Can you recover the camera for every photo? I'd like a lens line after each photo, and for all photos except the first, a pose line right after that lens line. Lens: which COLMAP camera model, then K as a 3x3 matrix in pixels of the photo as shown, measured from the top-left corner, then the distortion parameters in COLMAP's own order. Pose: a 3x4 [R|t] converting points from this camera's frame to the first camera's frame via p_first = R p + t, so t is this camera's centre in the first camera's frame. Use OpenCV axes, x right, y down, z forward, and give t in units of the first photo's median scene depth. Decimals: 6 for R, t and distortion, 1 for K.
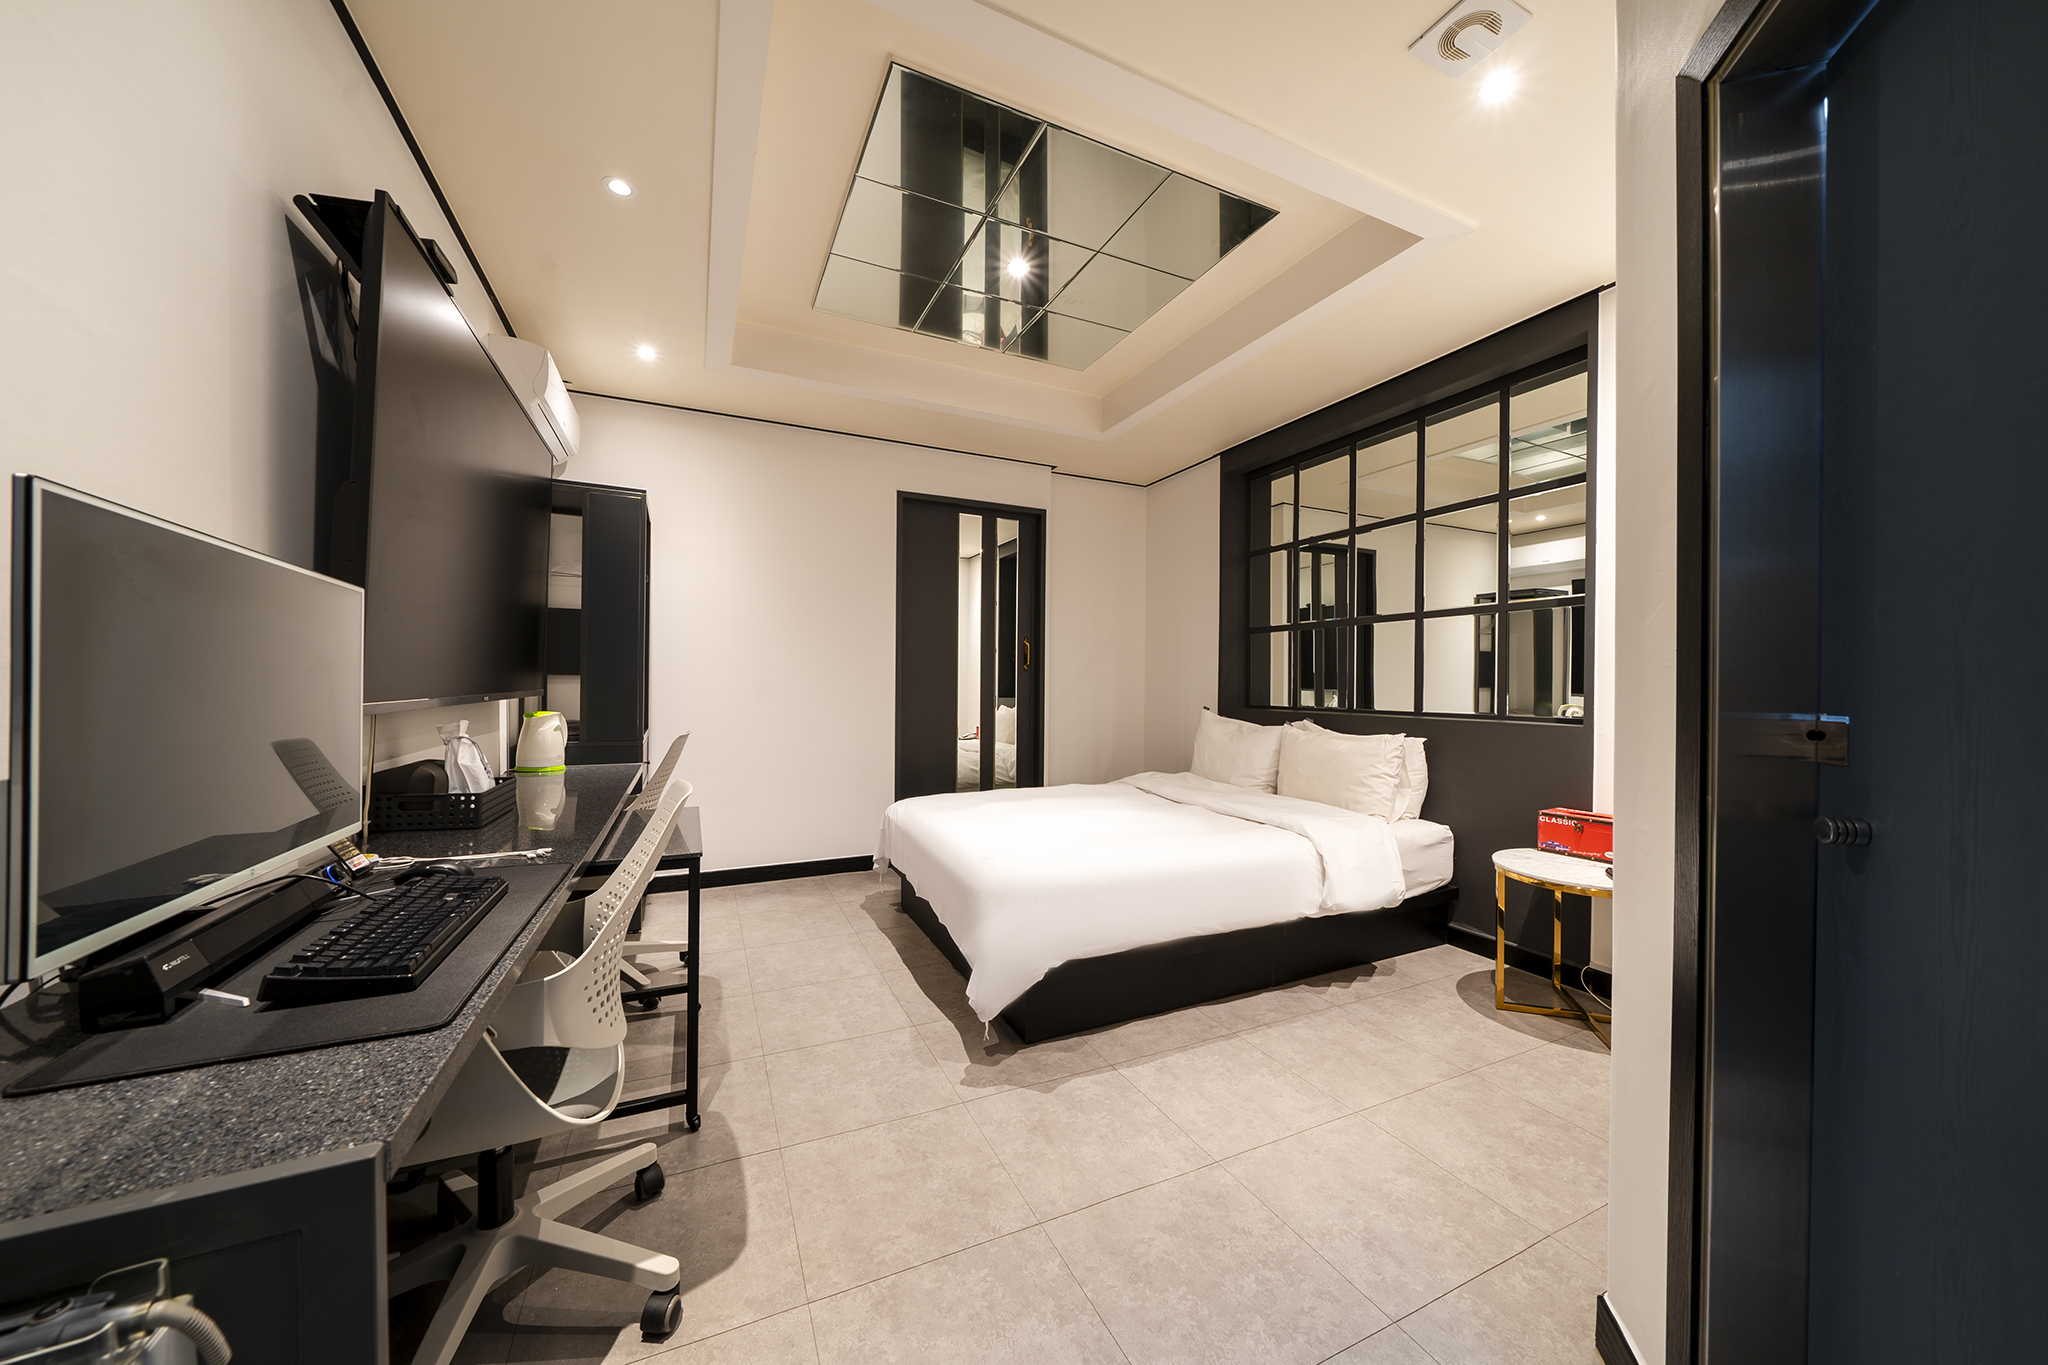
lens RADIAL K [[702.1, 0, 1020.9], [0, 702.1, 685.5], [0, 0, 1]] dist [-0.004489, 0.000116]
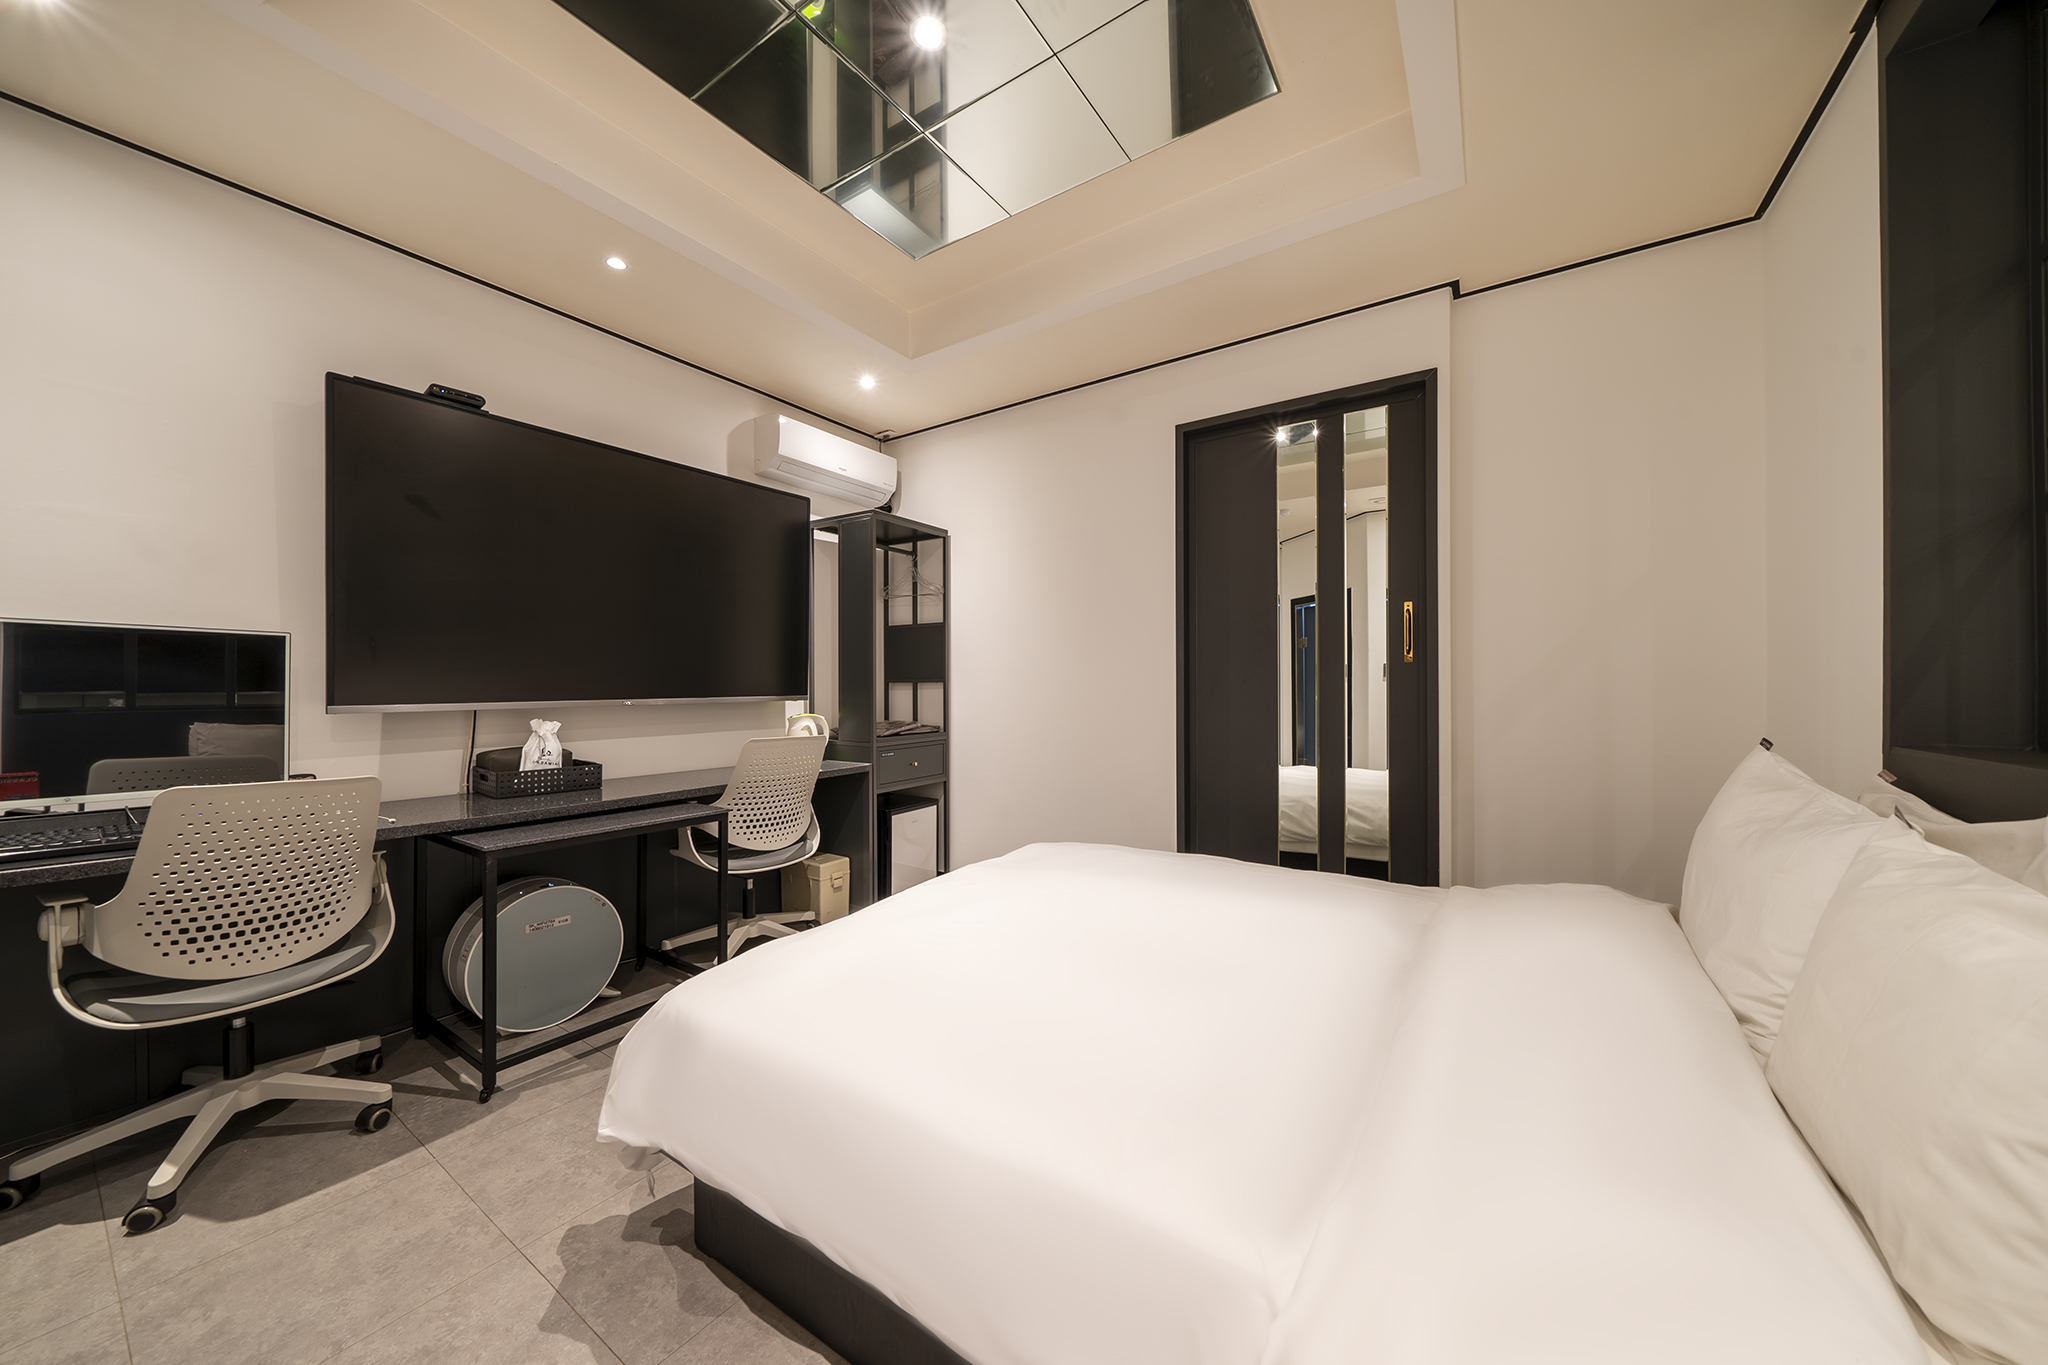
lens RADIAL K [[702.1, 0, 1020.9], [0, 702.1, 685.5], [0, 0, 1]] dist [-0.004489, 0.000116]
pose [[0.514911, -0.014293, -0.857125, 0.812417], [0.005949, 0.999896, -0.013101, 0.010997], [0.857223, 0.001647, 0.514943, 1.048194]]
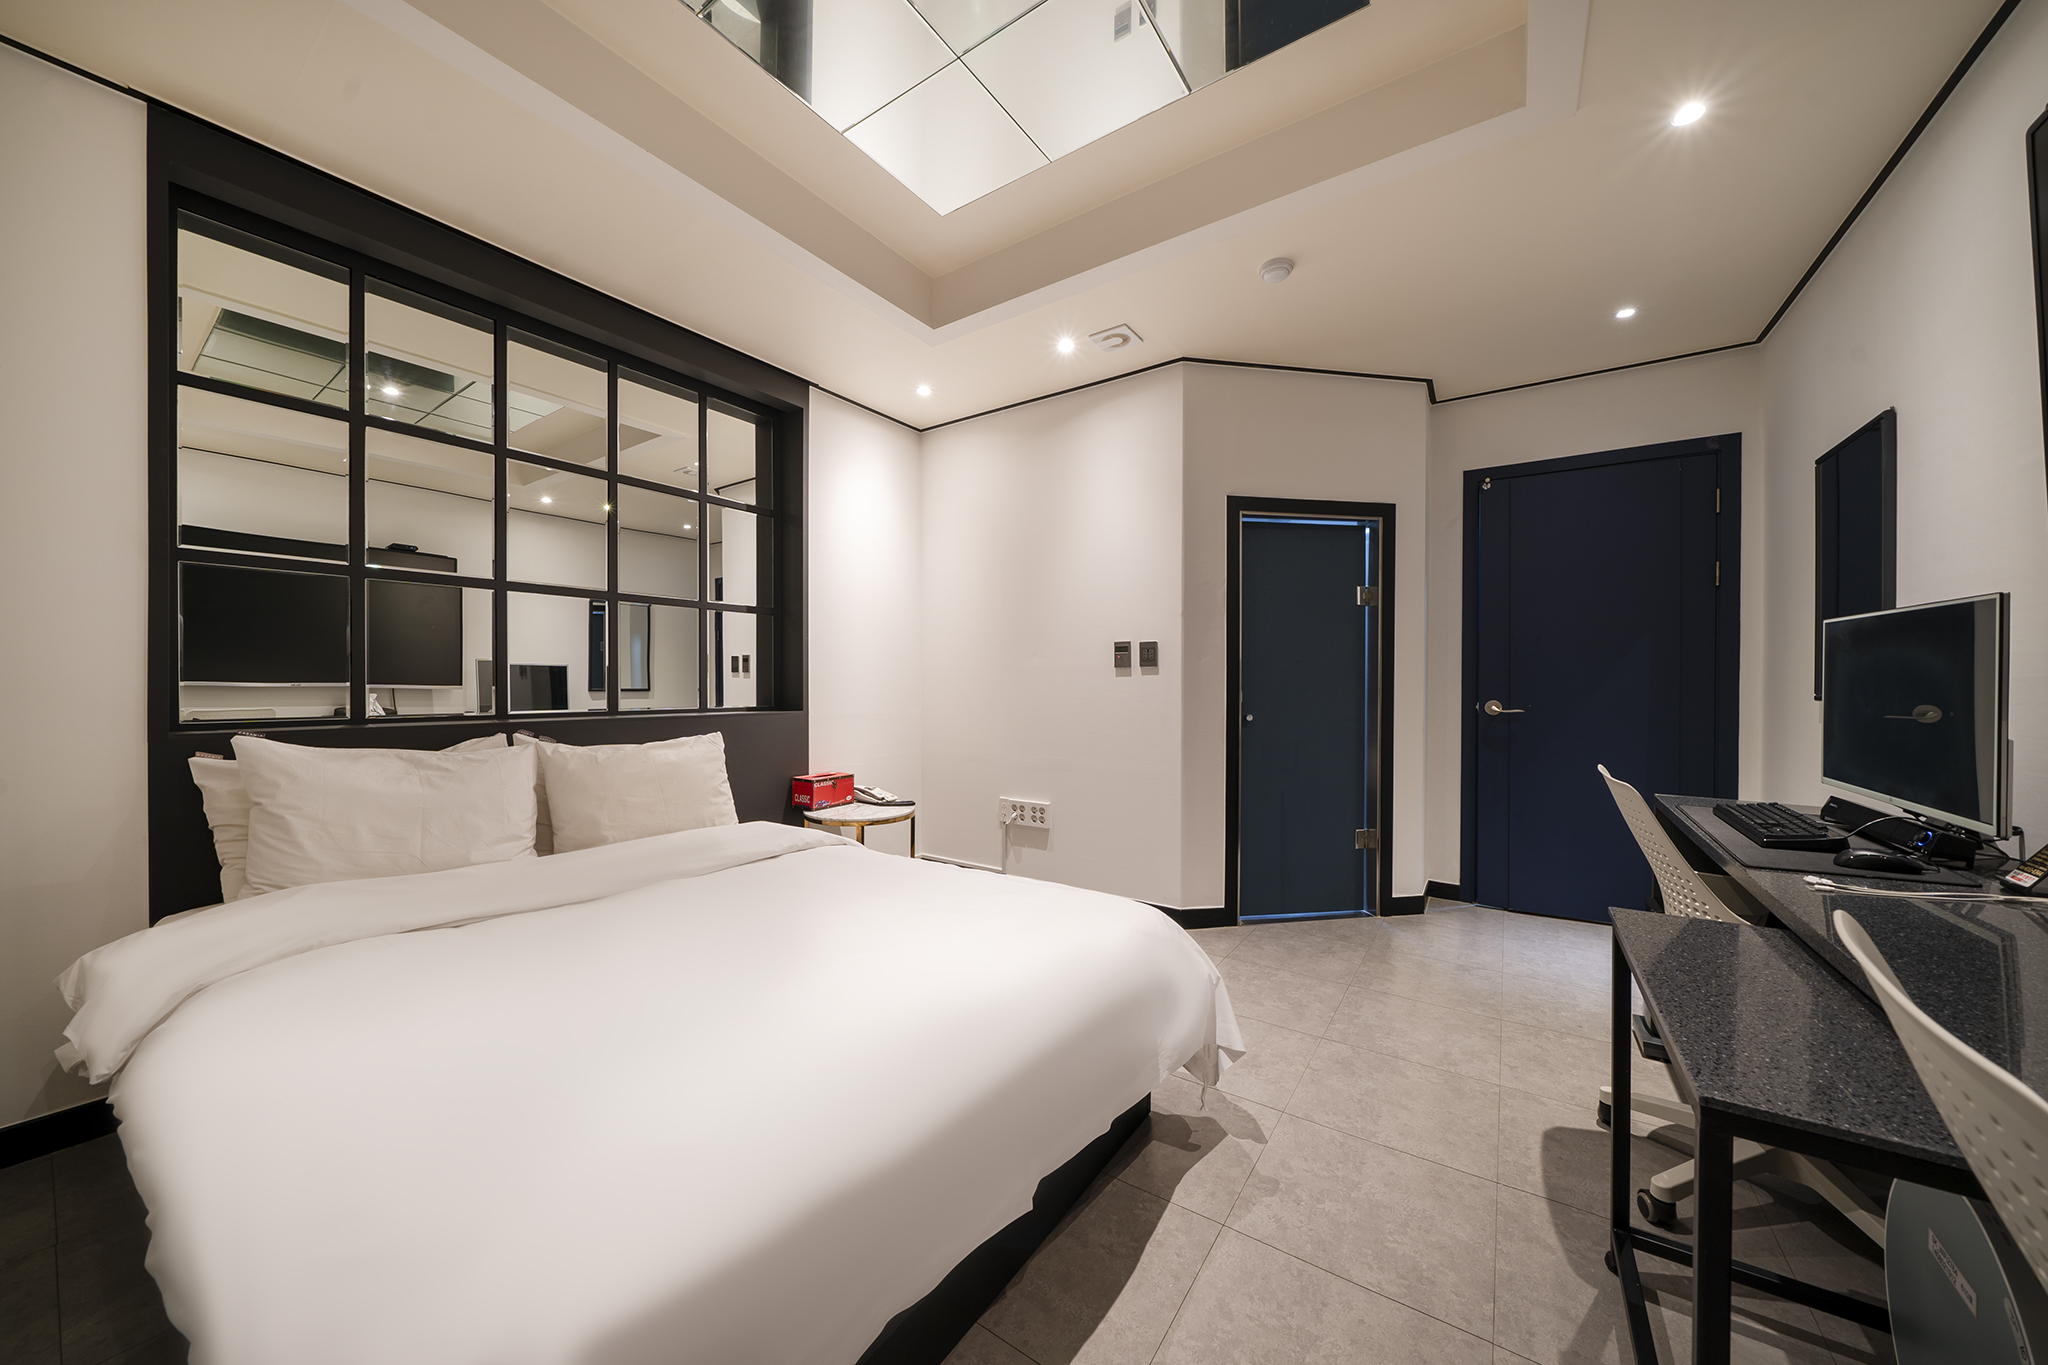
lens RADIAL K [[702.1, 0, 1020.9], [0, 702.1, 685.5], [0, 0, 1]] dist [-0.004489, 0.000116]
pose [[-0.505396, -0.012321, 0.862800, -0.716855], [-0.004932, 0.999923, 0.011390, -0.009131], [-0.862874, 0.001501, -0.505418, 1.767682]]
